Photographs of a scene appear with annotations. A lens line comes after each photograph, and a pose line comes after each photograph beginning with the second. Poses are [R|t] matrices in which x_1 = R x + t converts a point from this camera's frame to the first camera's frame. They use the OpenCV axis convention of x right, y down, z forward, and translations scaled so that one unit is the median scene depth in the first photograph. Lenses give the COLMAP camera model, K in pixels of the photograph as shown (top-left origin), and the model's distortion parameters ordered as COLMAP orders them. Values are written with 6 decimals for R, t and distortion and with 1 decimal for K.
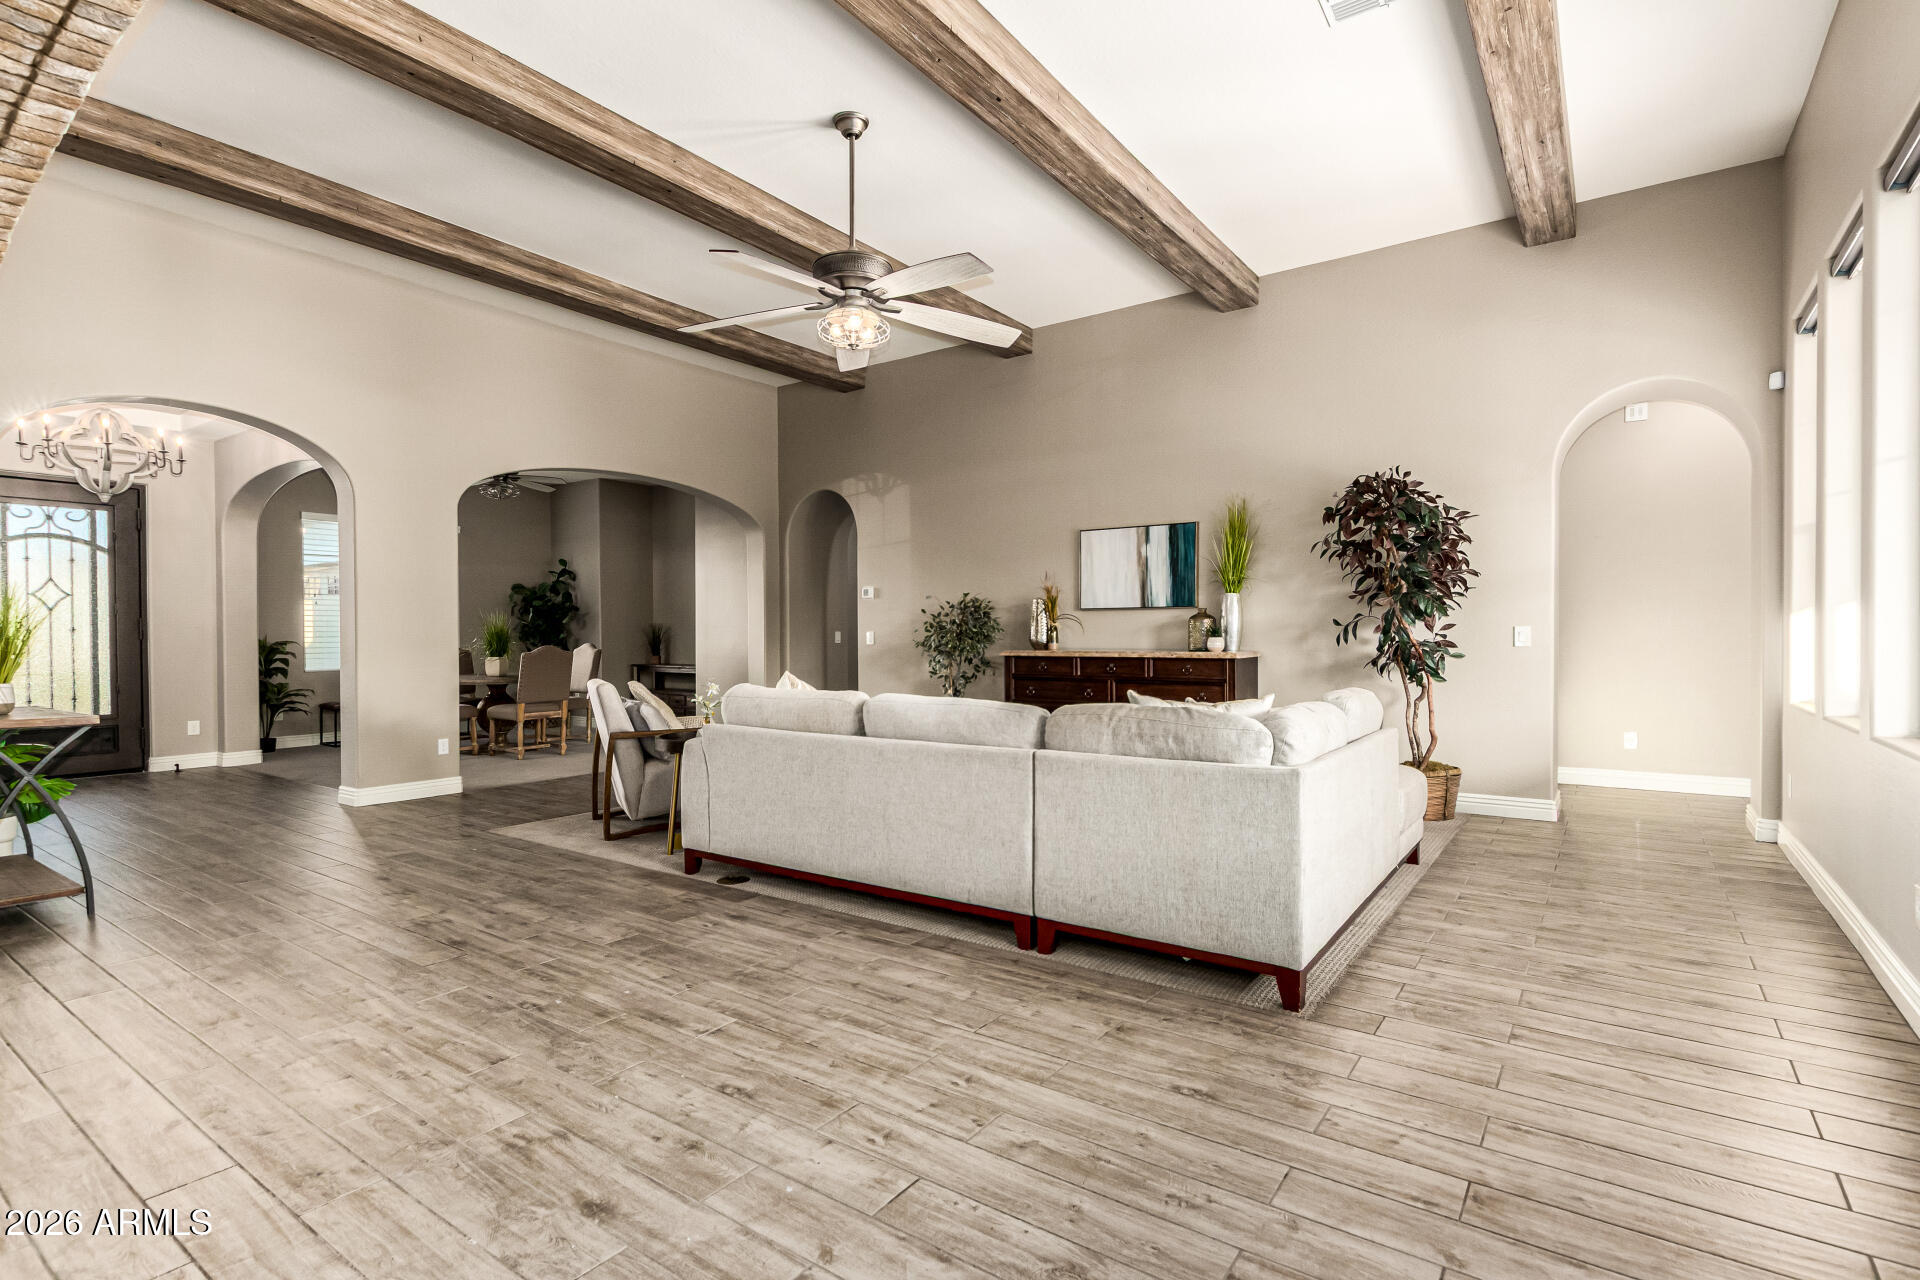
lens RADIAL K [[910.9, 0, 951.9], [0, 910.9, 639.9], [0, 0, 1]] dist [-0.001521, -0.001614]
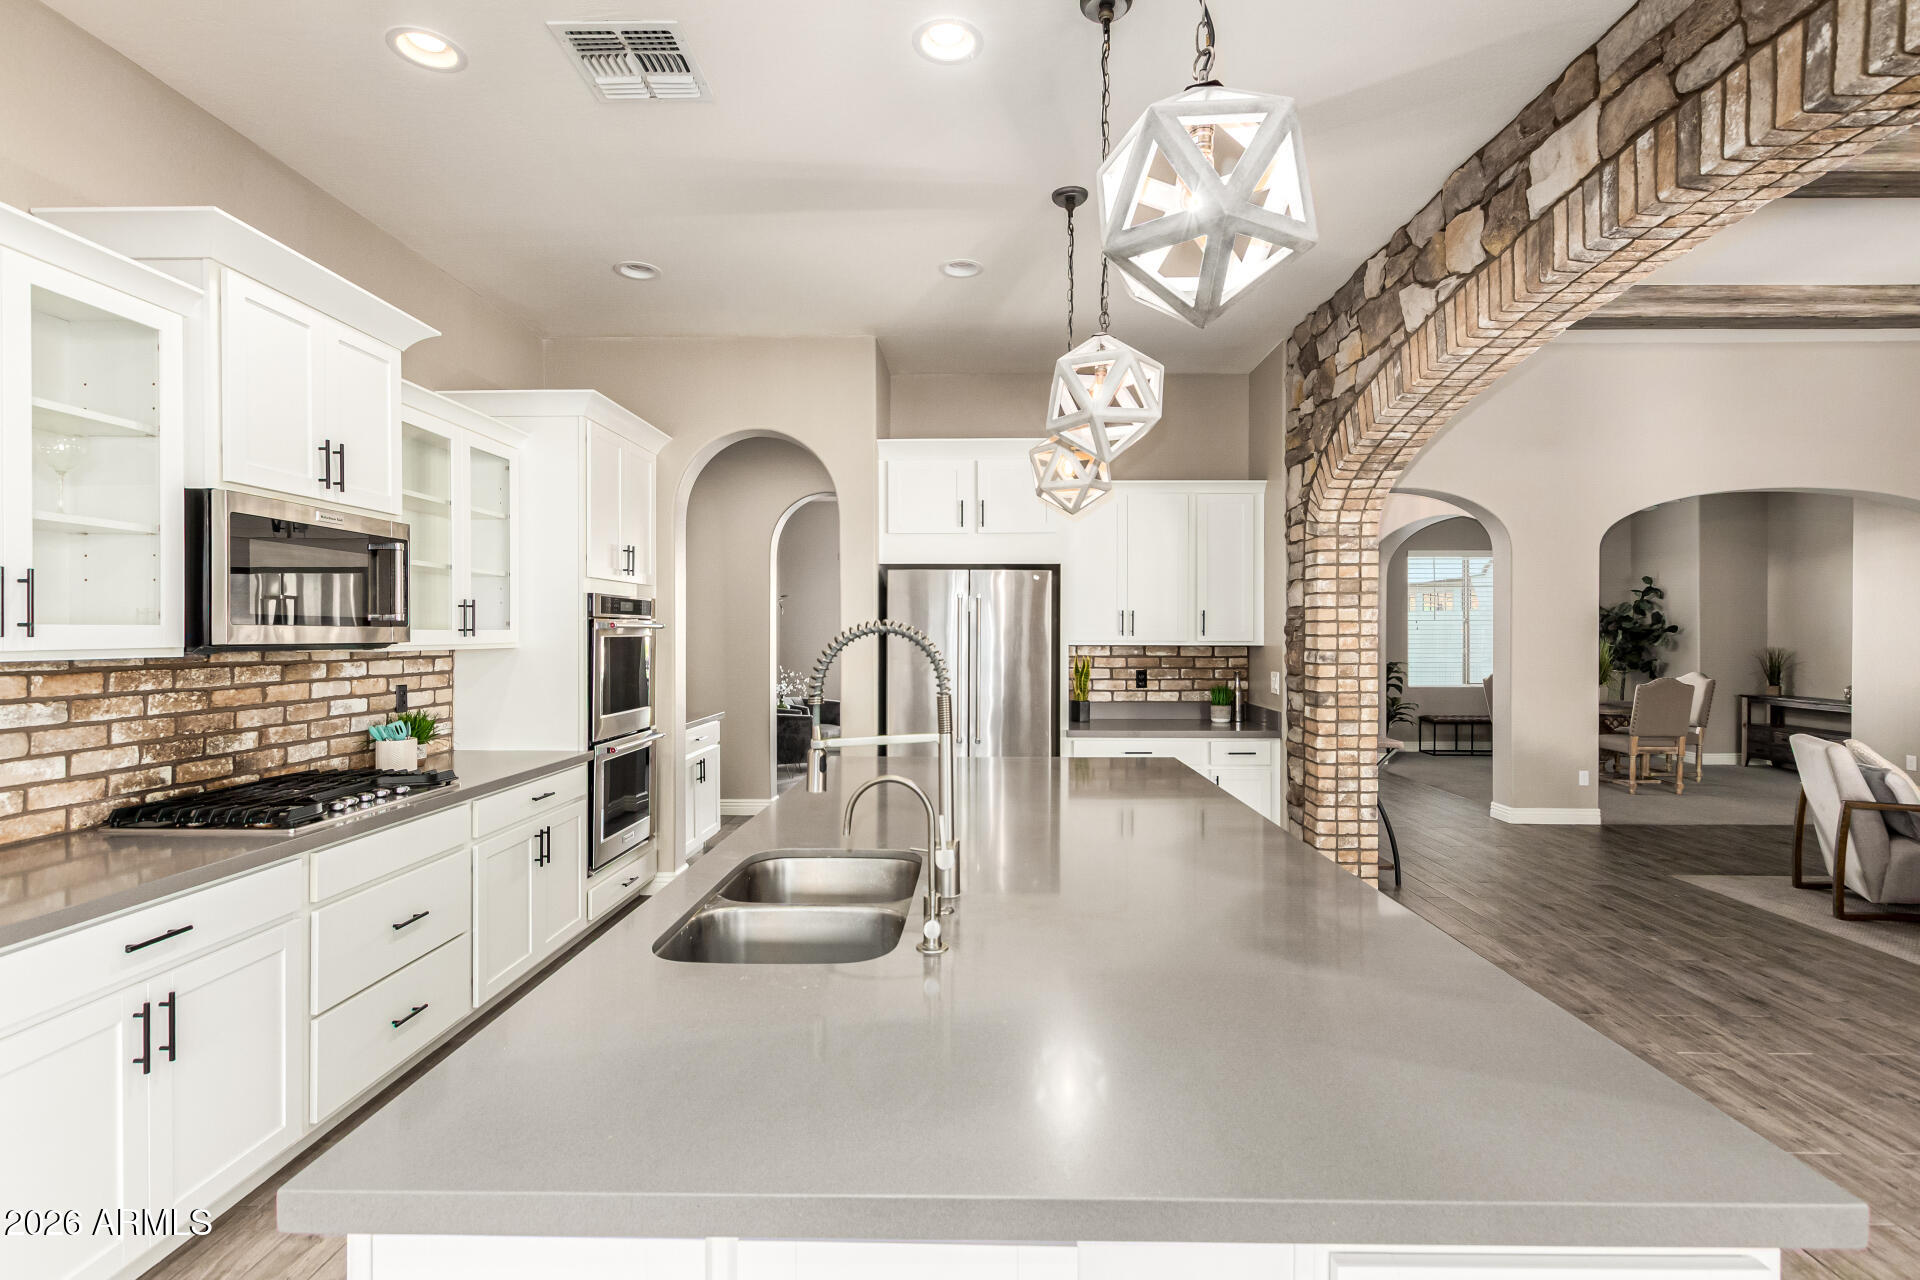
lens RADIAL K [[910.9, 0, 970.4], [0, 910.9, 634.8], [0, 0, 1]] dist [-0.001521, -0.001614]
pose [[0.565752, 0.012322, -0.824483, -0.121931], [-0.015108, 0.999875, 0.004576, -0.052913], [0.824437, 0.009868, 0.565868, -0.224604]]
